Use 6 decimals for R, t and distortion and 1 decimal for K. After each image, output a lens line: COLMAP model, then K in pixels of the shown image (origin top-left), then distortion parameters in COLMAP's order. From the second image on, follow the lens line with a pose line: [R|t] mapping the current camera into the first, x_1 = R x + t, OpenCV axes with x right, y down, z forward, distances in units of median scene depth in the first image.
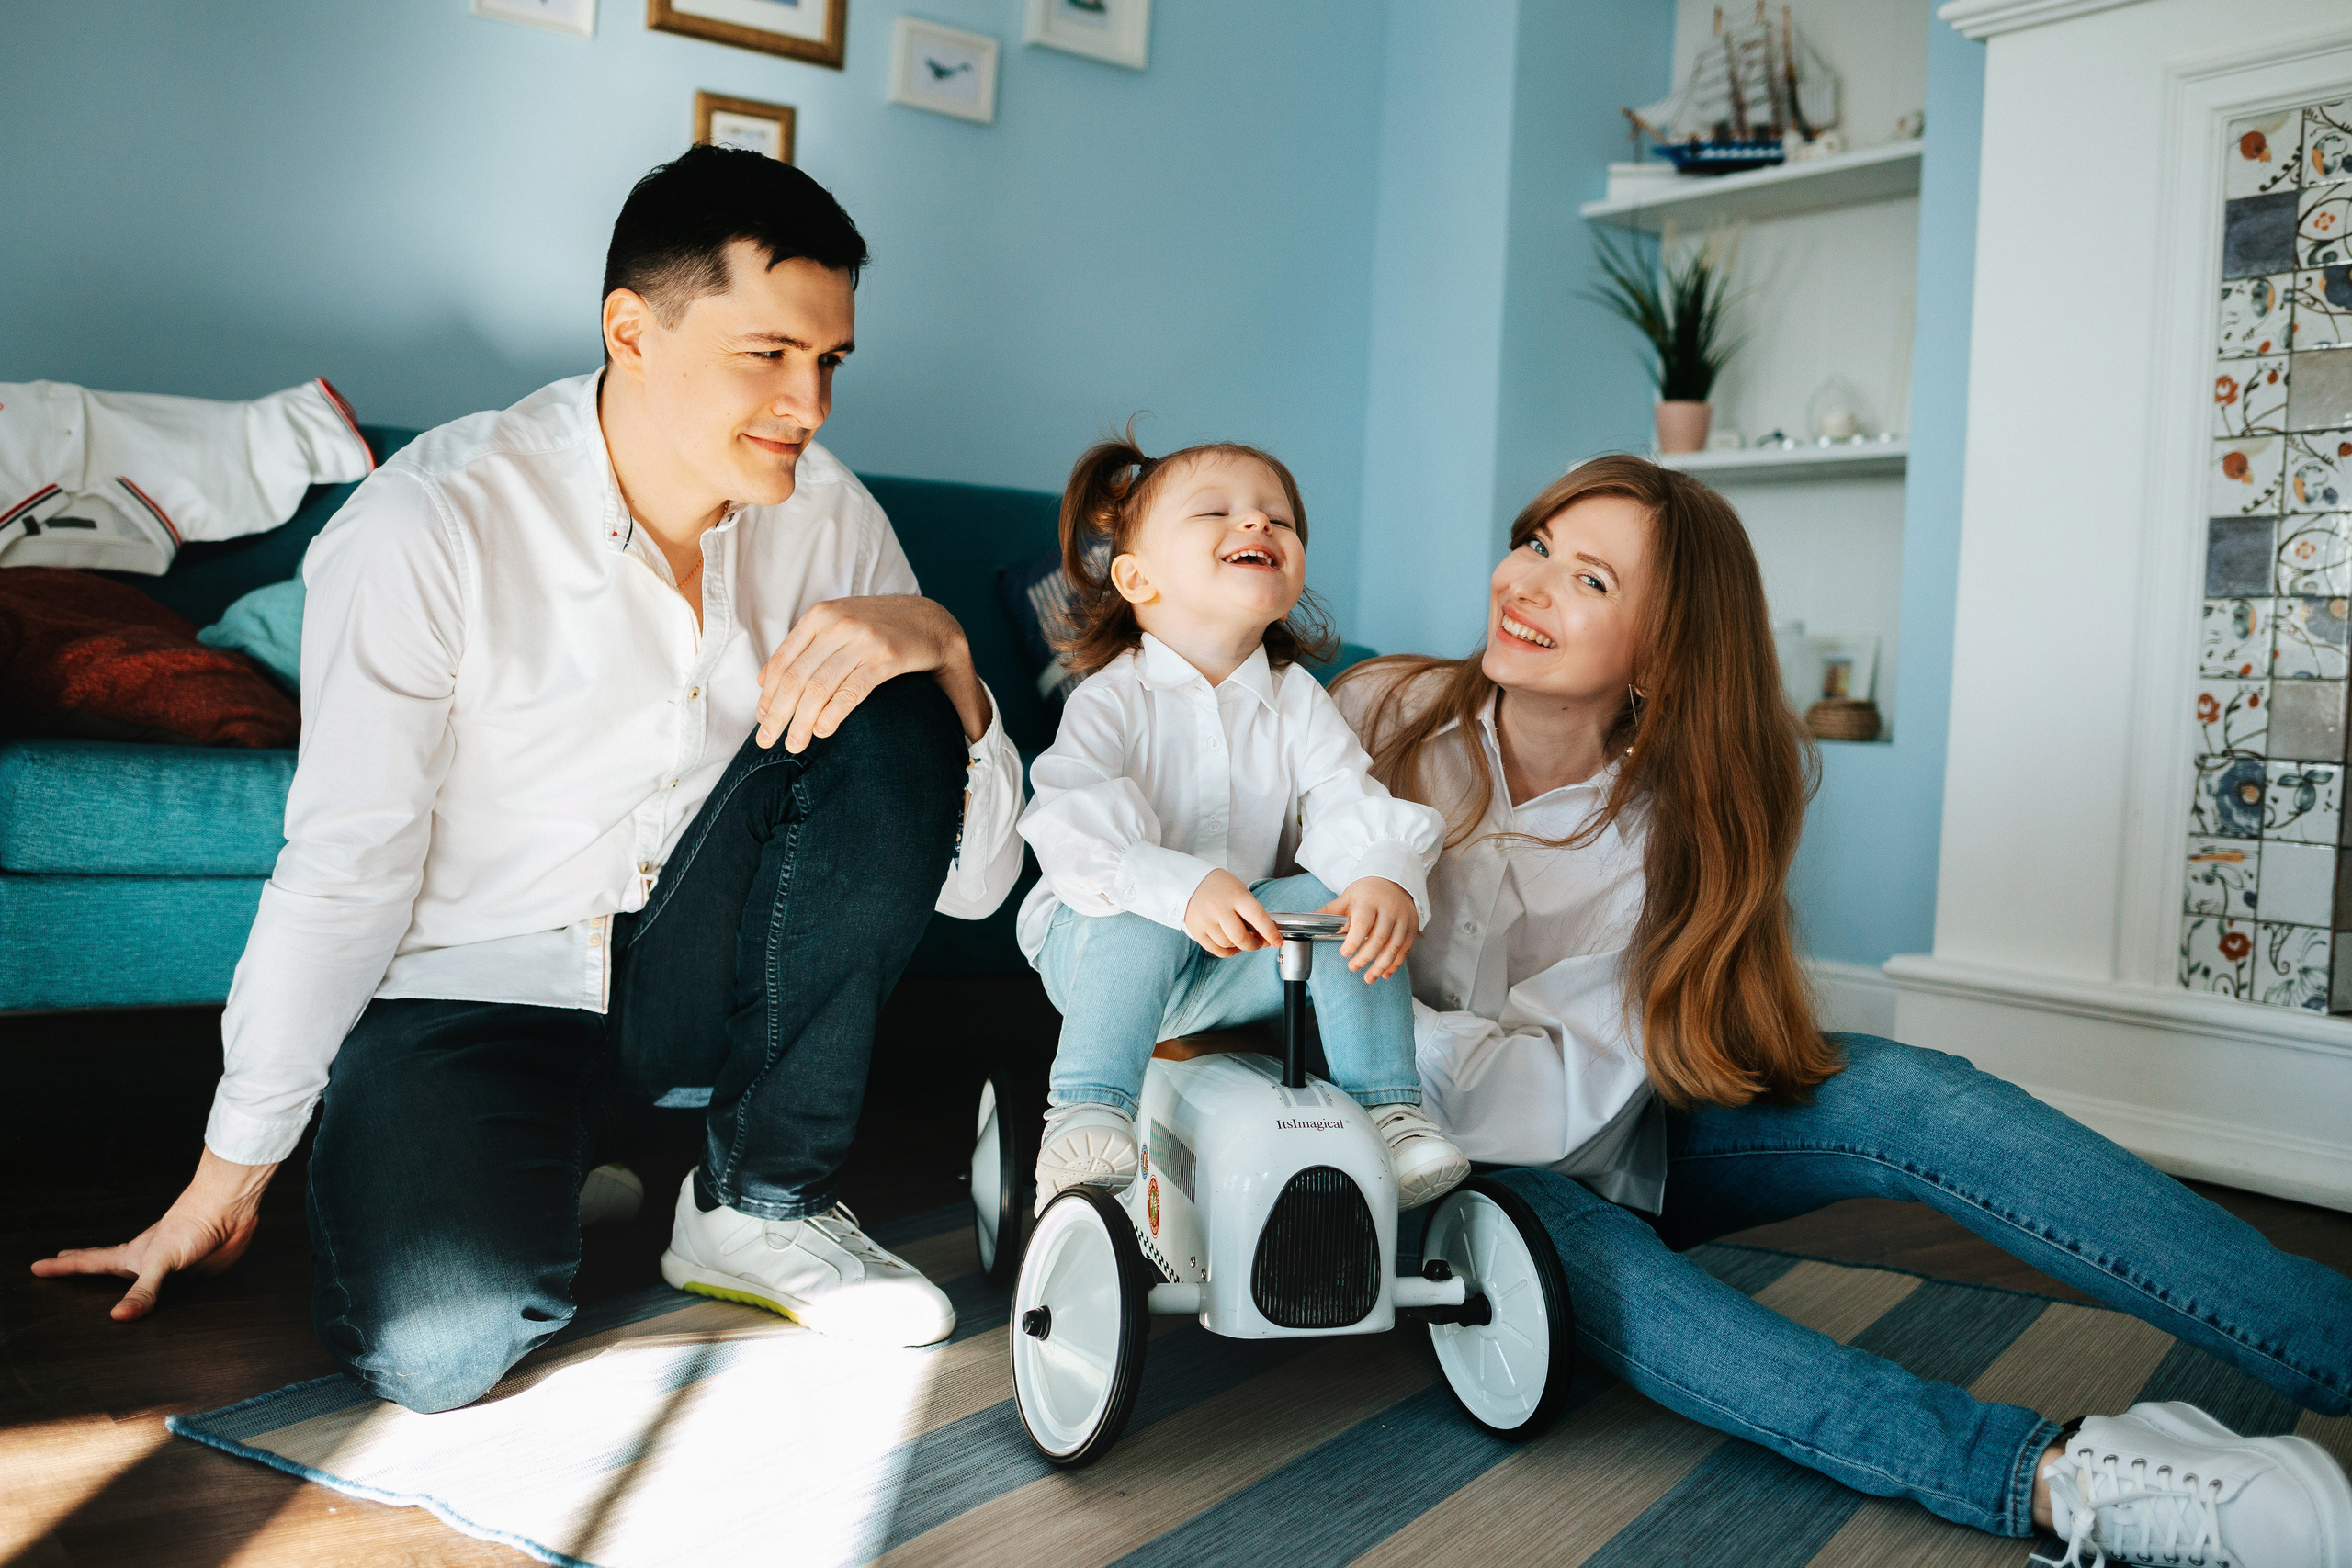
lens RADIAL K [[2291.6, 0, 1176.0], [0, 2291.6, 784.0], [0, 0, 1]] dist [-0.014800, -0.004829]
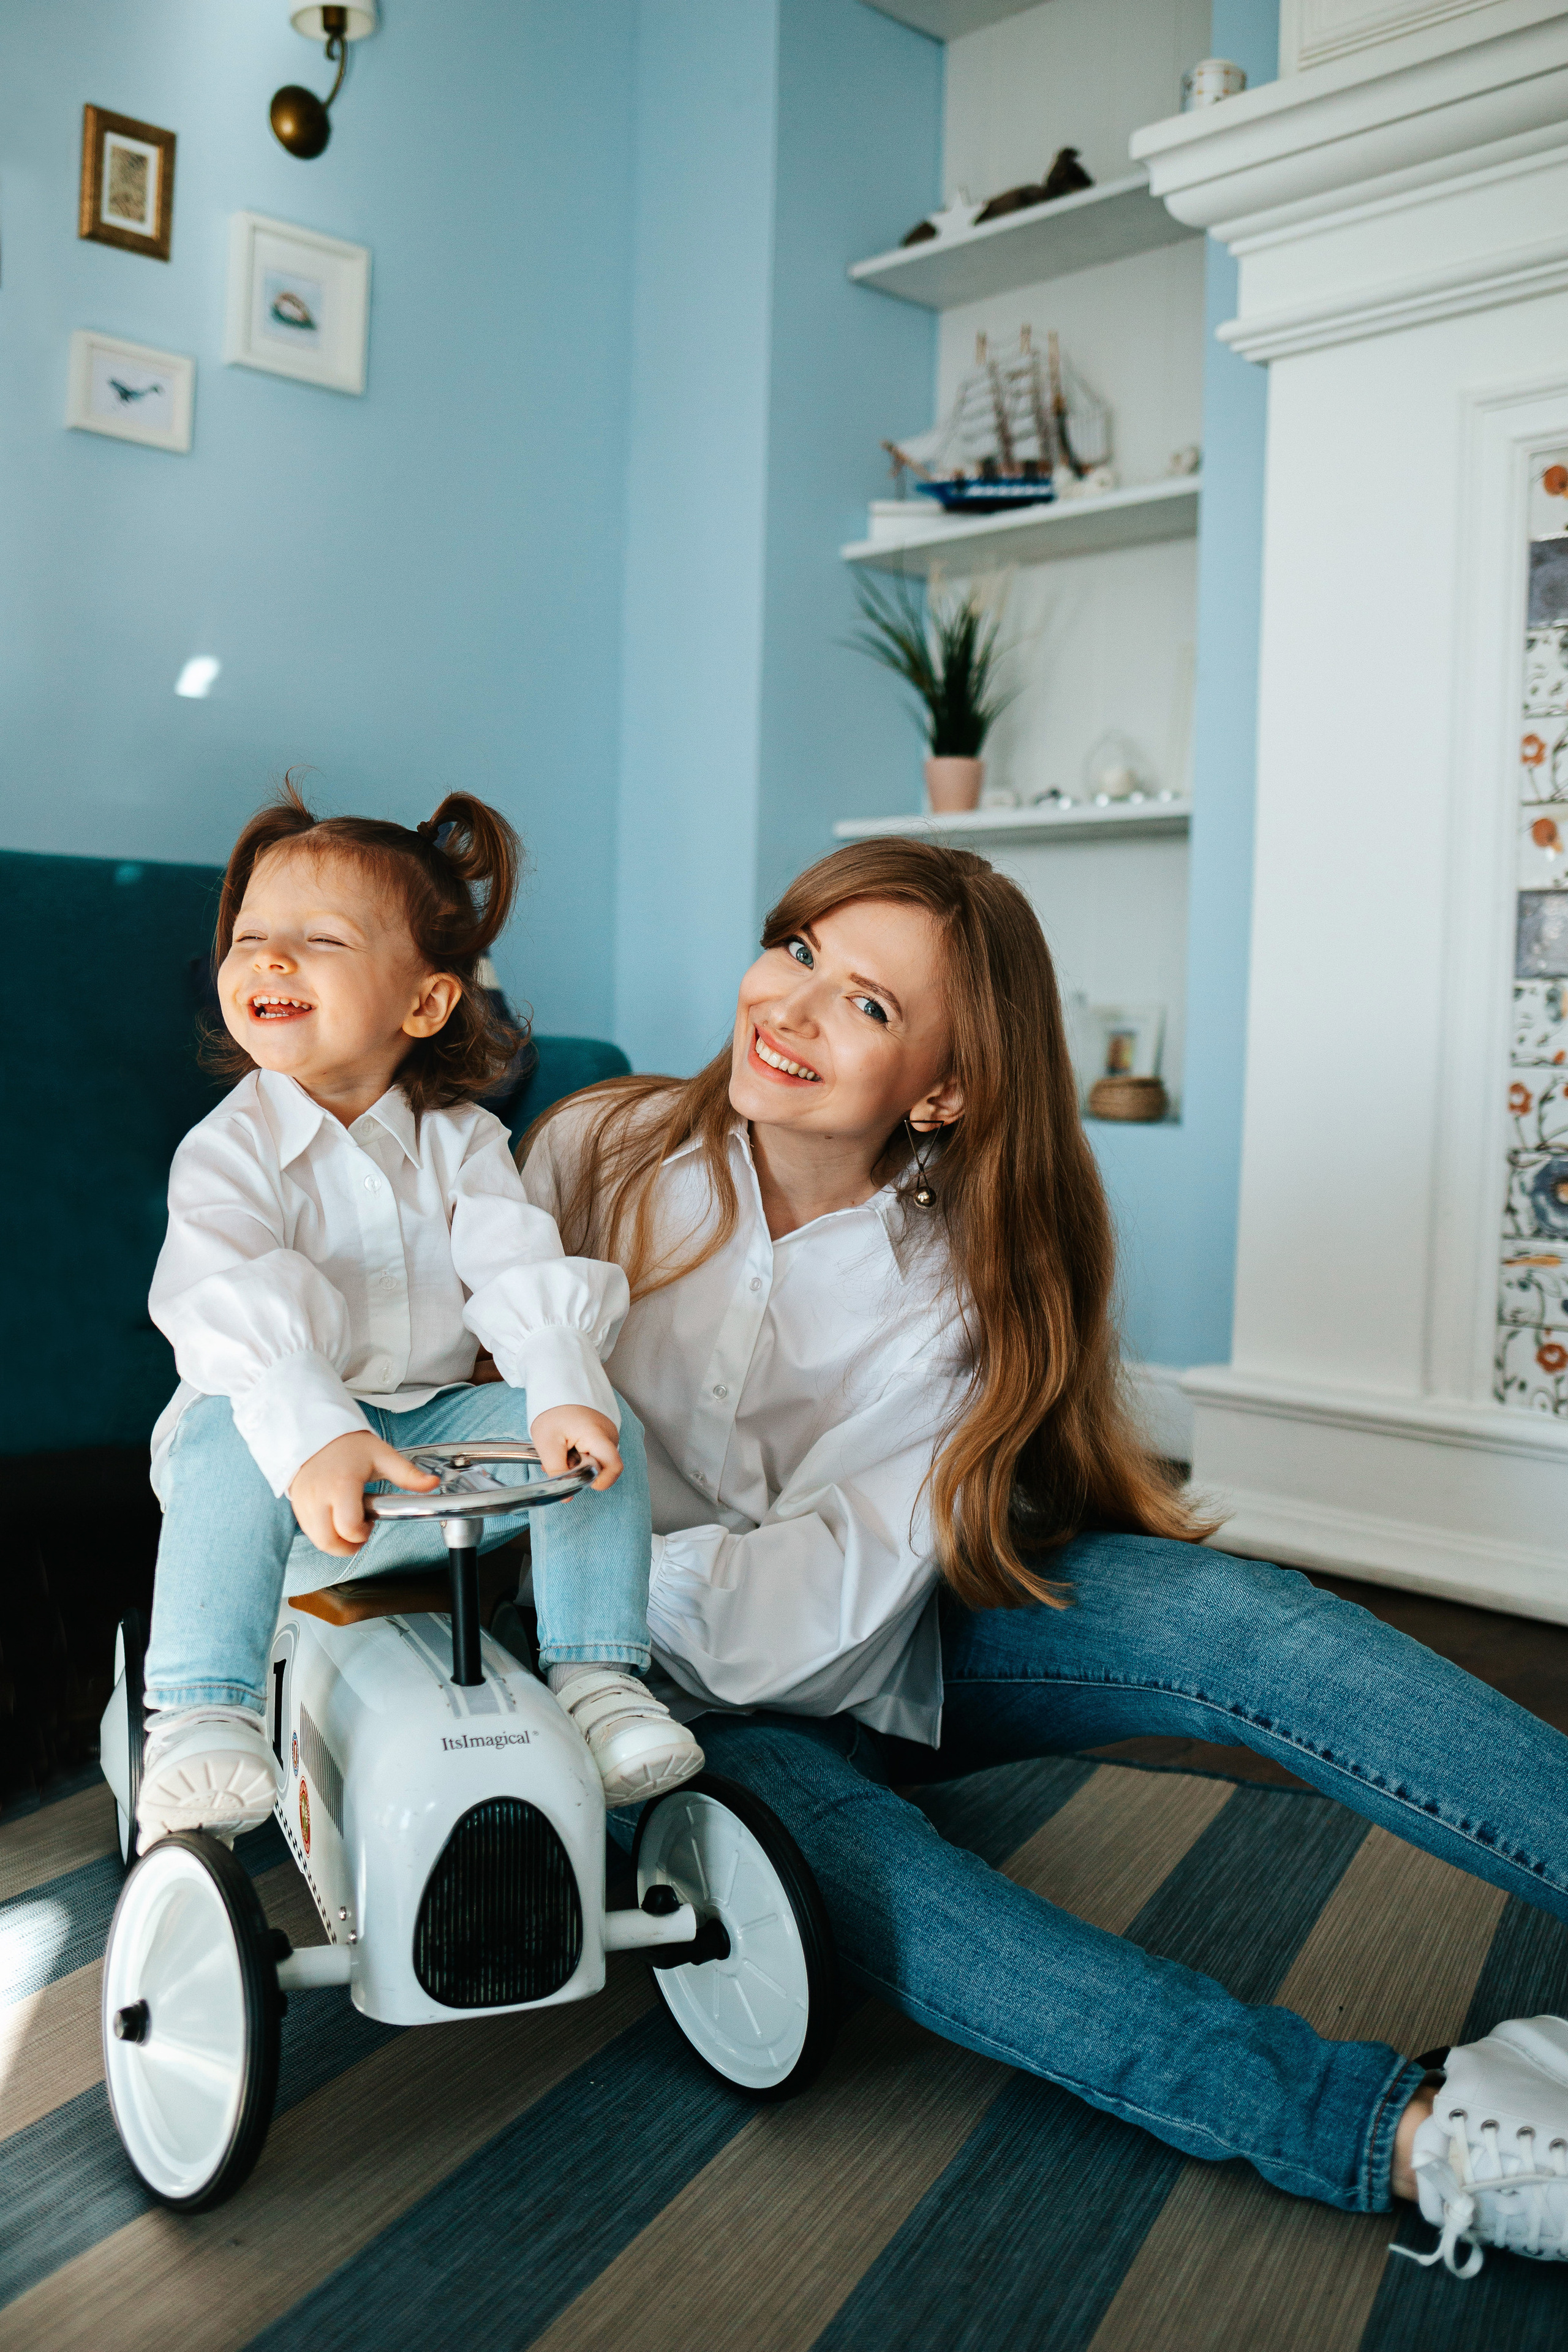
lens RADIAL K [[2289.9, 0, 725.8], [0, 2289.9, 1173.1], [0, 0, 1]] dist [-0.027245, 0.028180]
pose [[0.993551, -0.026085, 0.110343, 0.034076], [0.023963, 0.999502, 0.020513, -0.029769], [-0.110823, -0.017737, 0.993682, 0.125913]]
